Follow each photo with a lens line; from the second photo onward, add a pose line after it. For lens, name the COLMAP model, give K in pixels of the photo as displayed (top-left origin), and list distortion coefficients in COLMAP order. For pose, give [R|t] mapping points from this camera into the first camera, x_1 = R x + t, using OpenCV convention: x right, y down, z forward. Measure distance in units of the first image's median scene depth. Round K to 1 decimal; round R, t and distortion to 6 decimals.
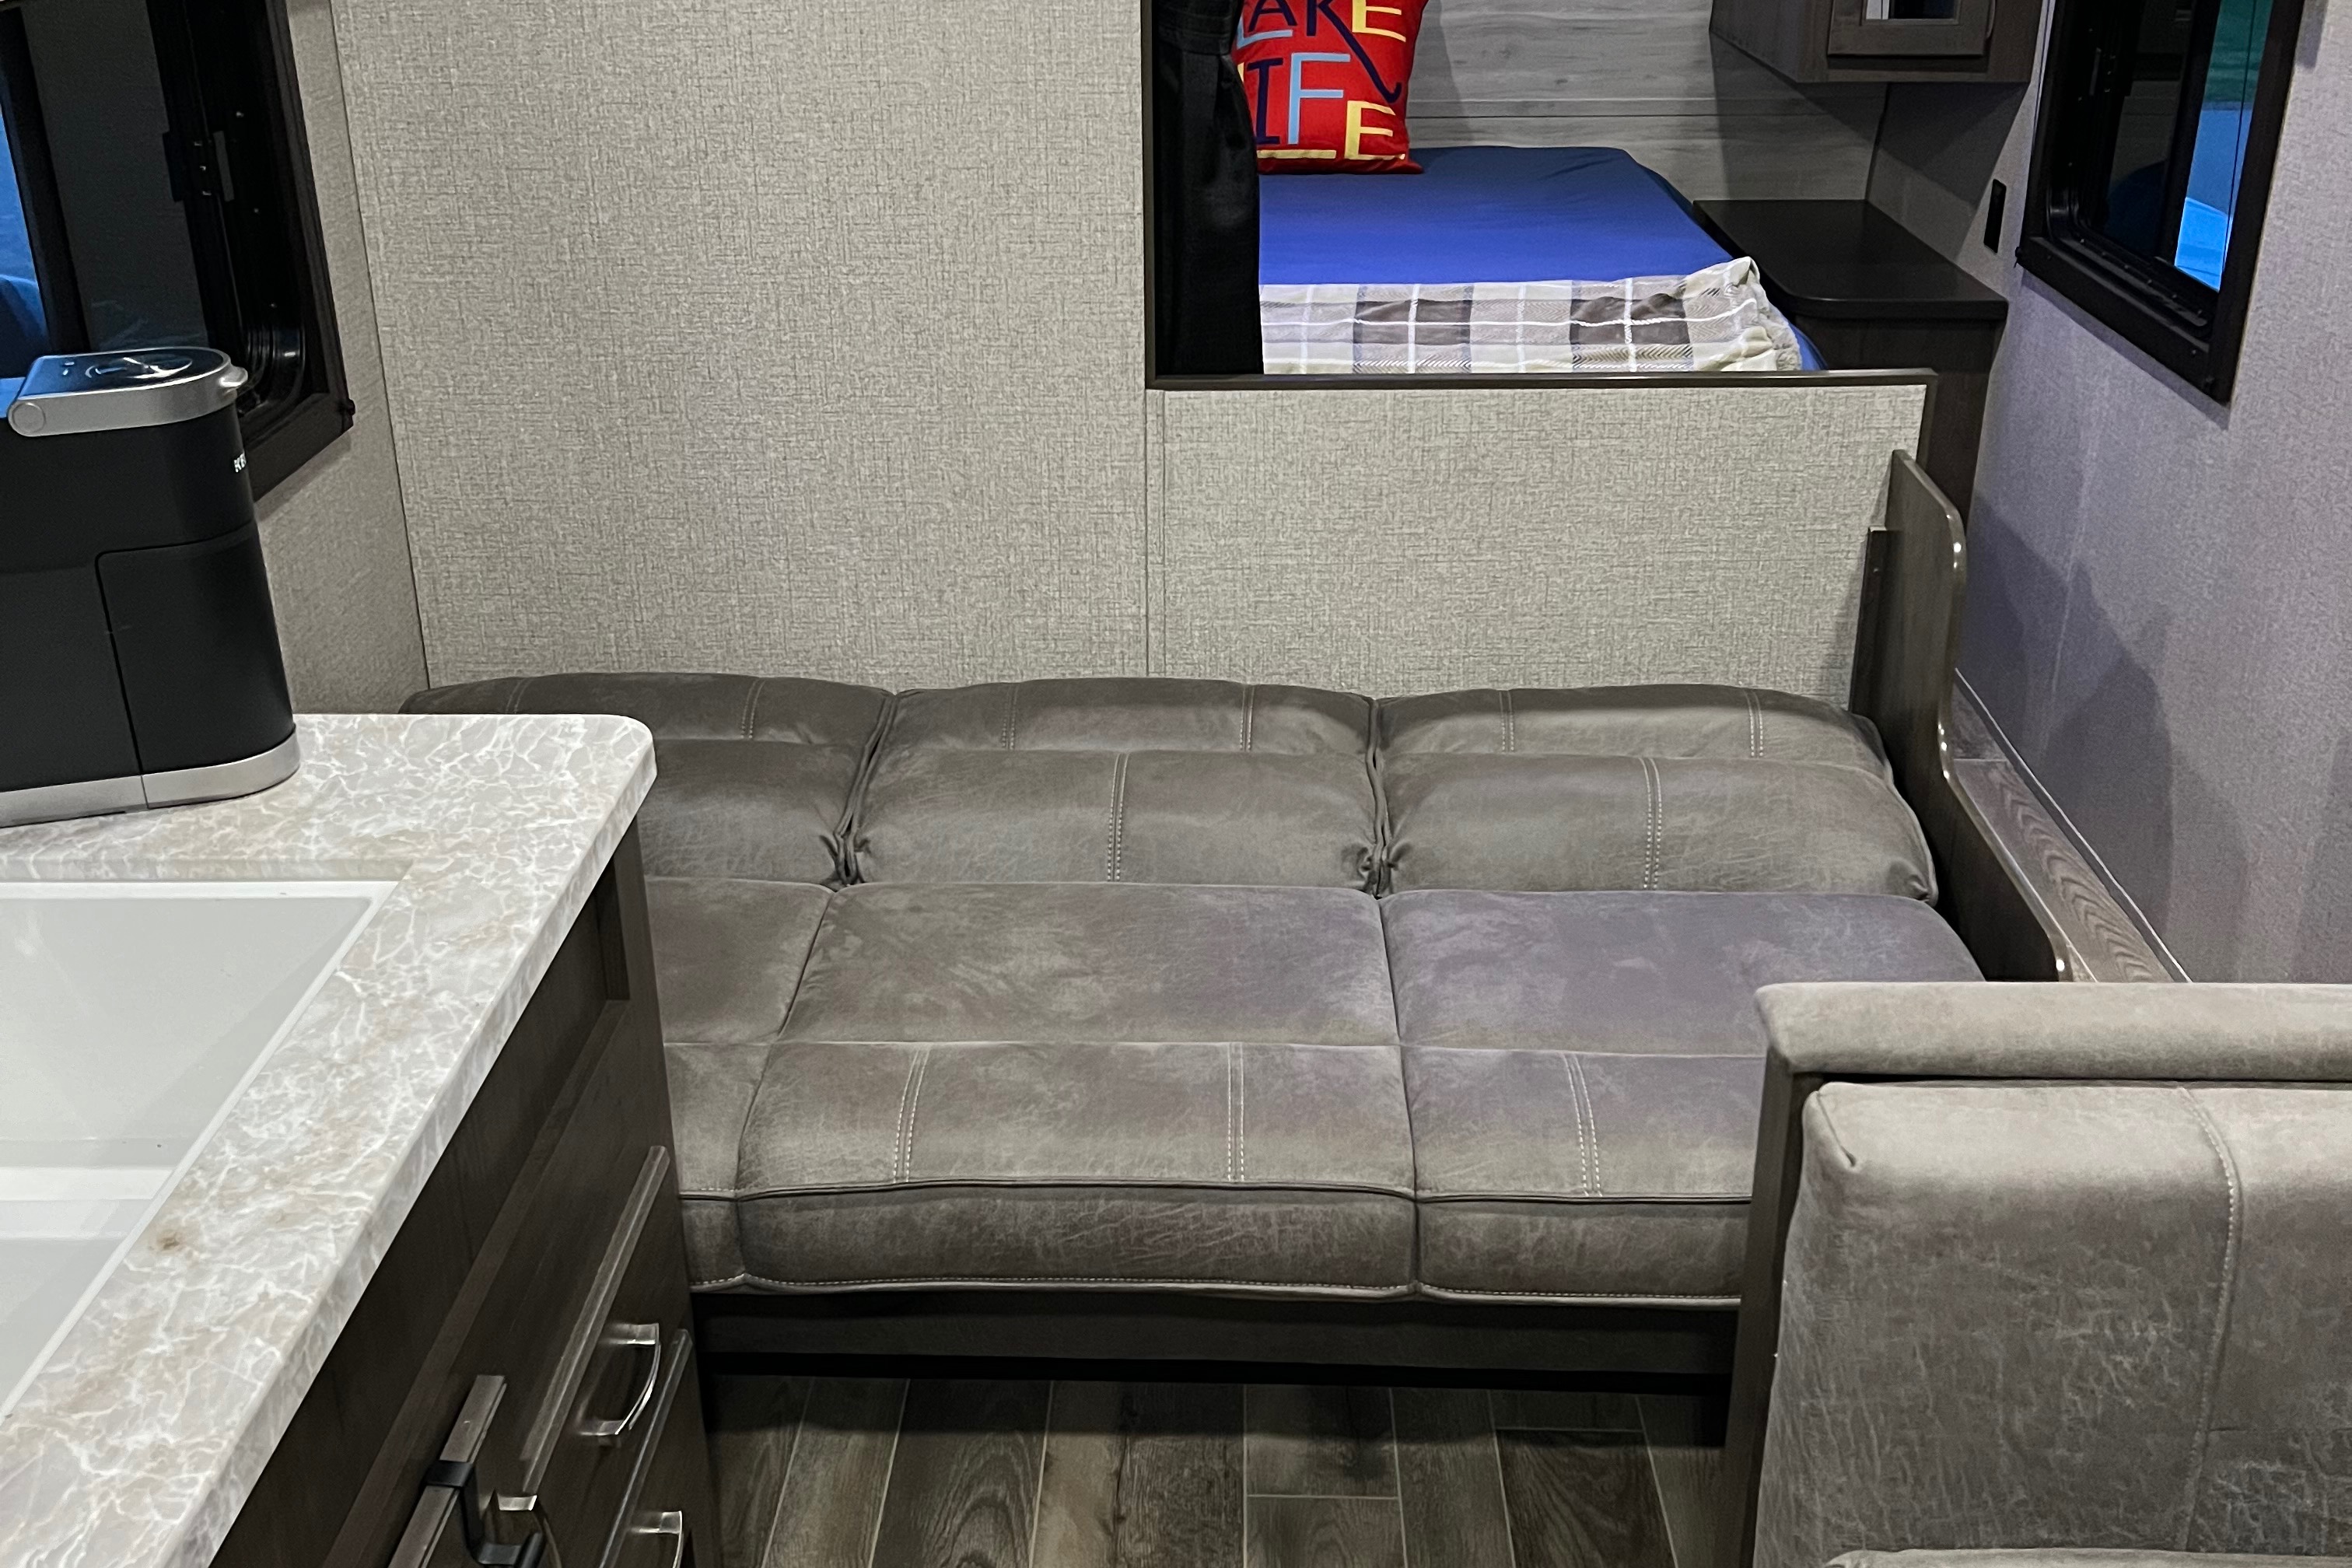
lens RADIAL K [[2337.3, 0, 1169.0], [0, 2337.3, 783.1], [0, 0, 1]] dist [0.021764, 0.000000]
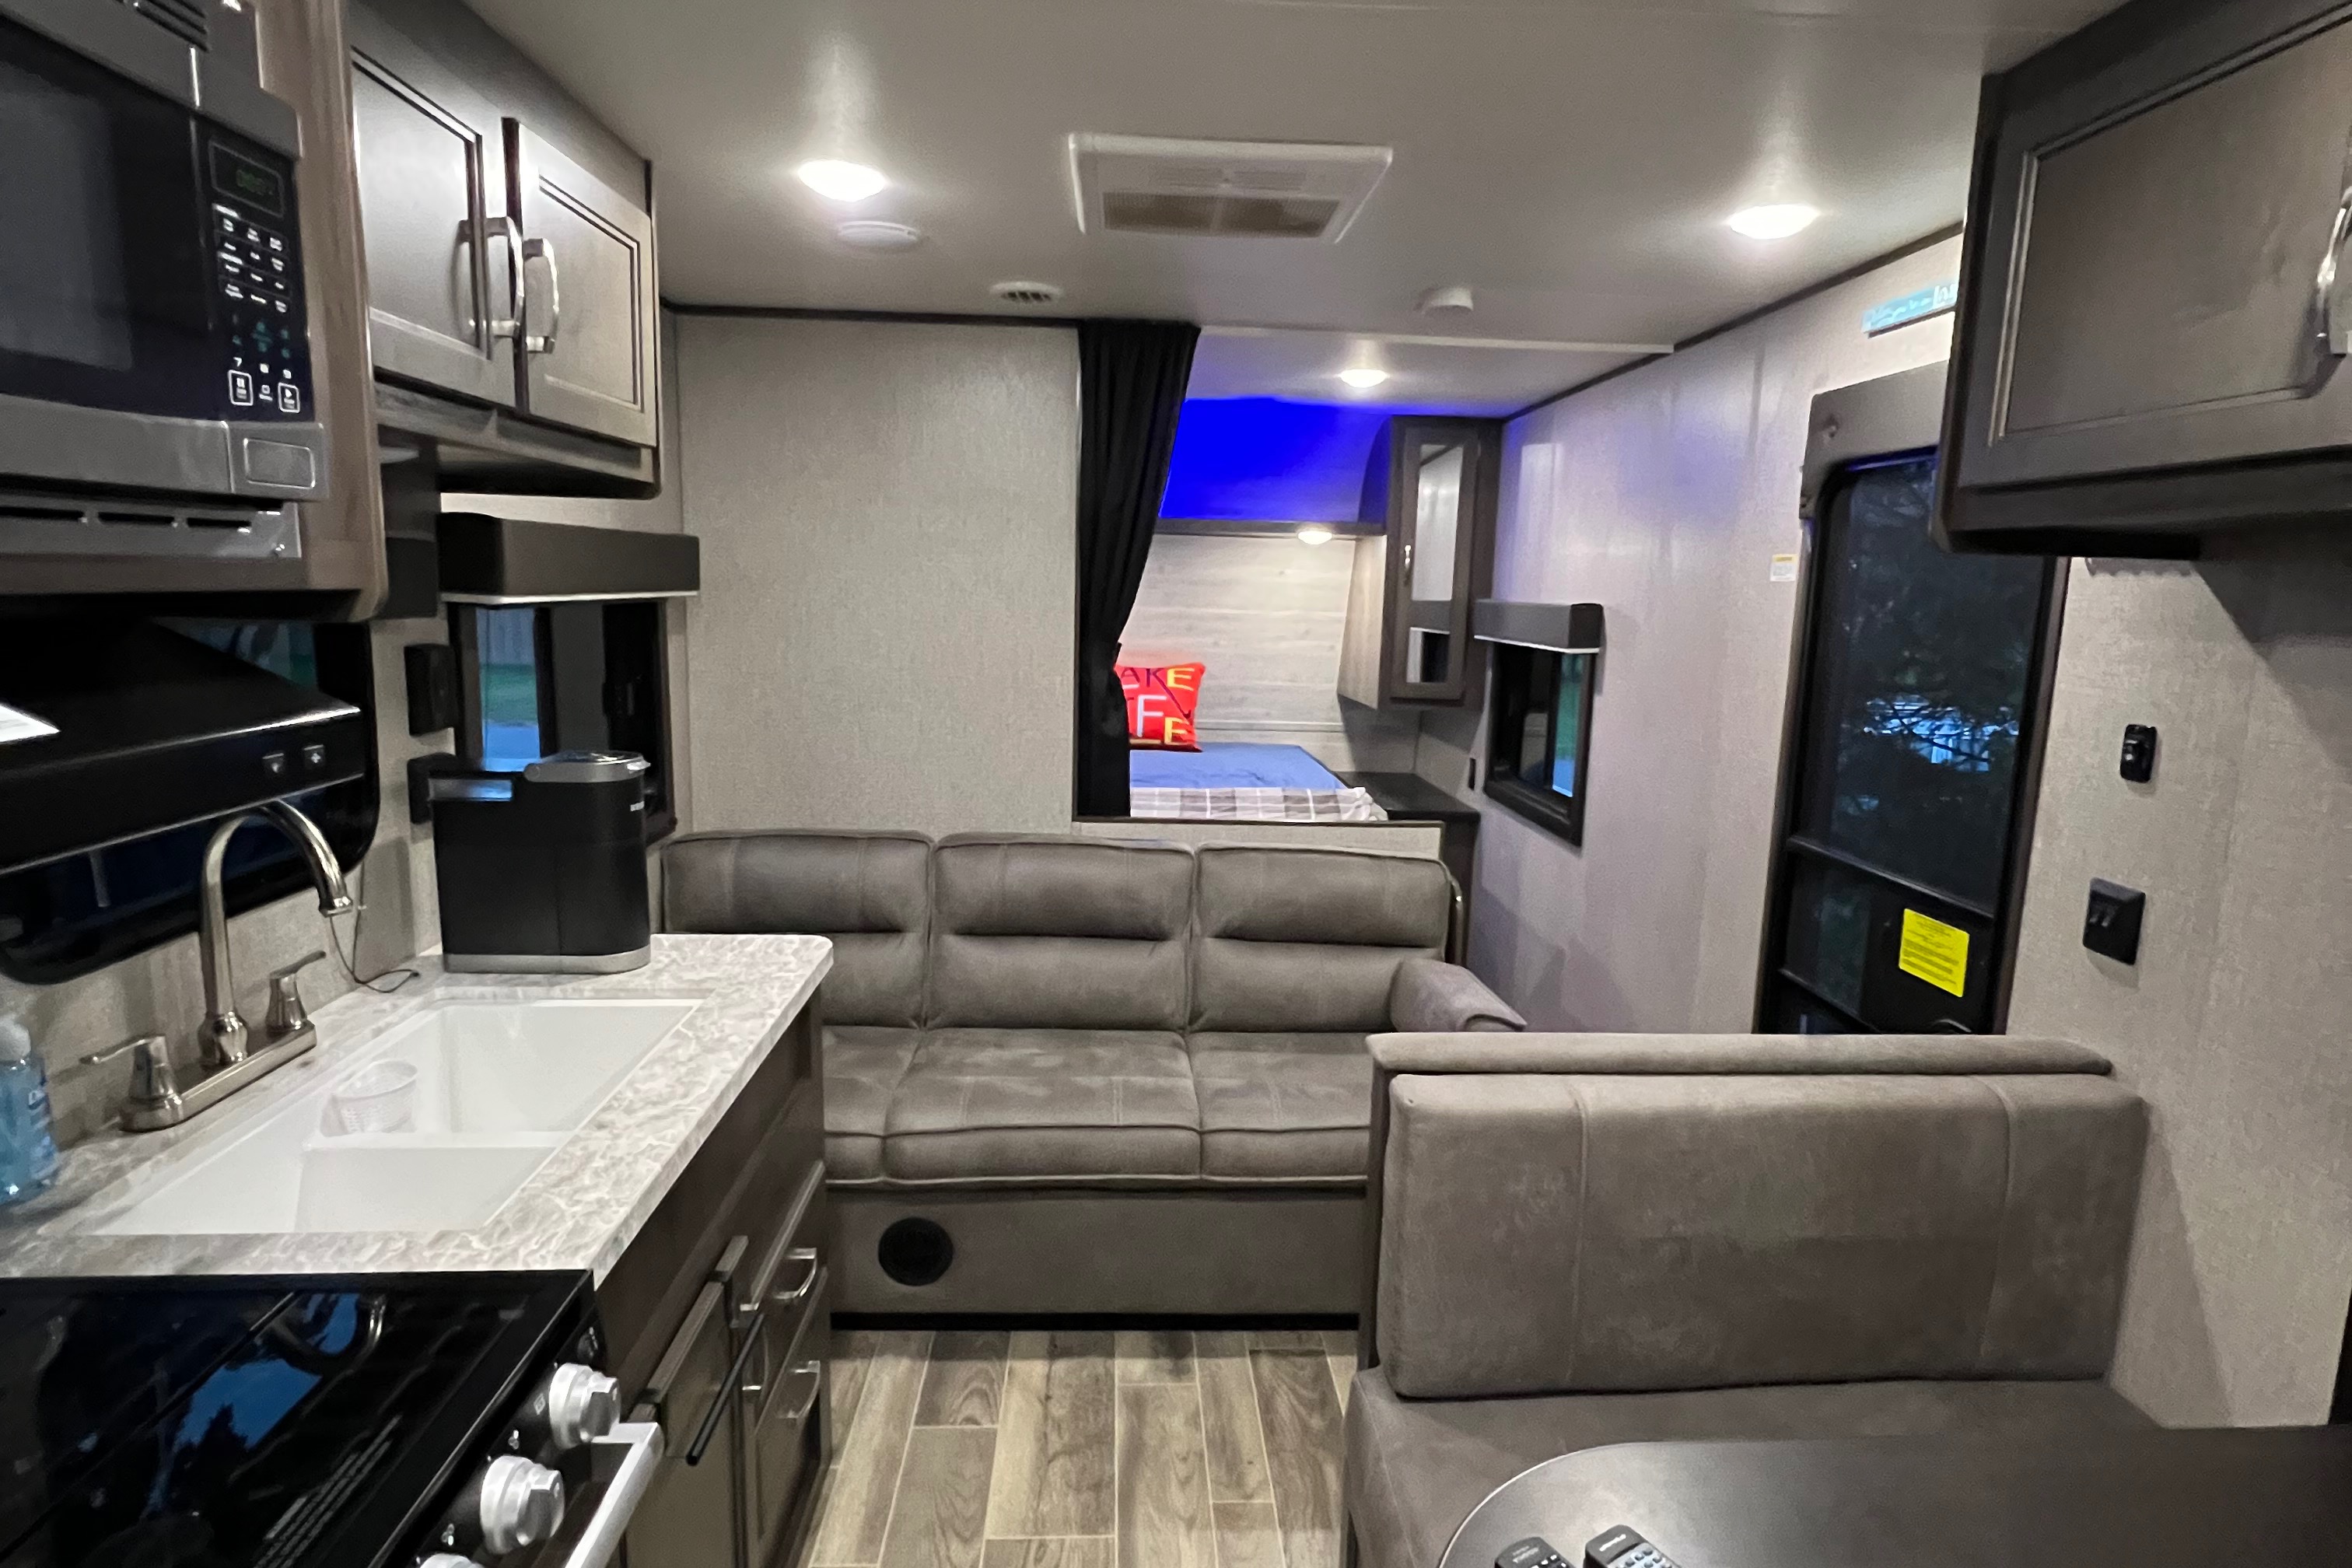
lens RADIAL K [[1232.7, 0, 1184.7], [0, 1232.7, 779.4], [0, 0, 1]] dist [0.000989, 0.001245]
pose [[0.995572, 0.020378, 0.091770, -0.018245], [0.004131, 0.965797, -0.259265, 0.127616], [-0.093915, 0.258496, 0.961436, -0.104945]]
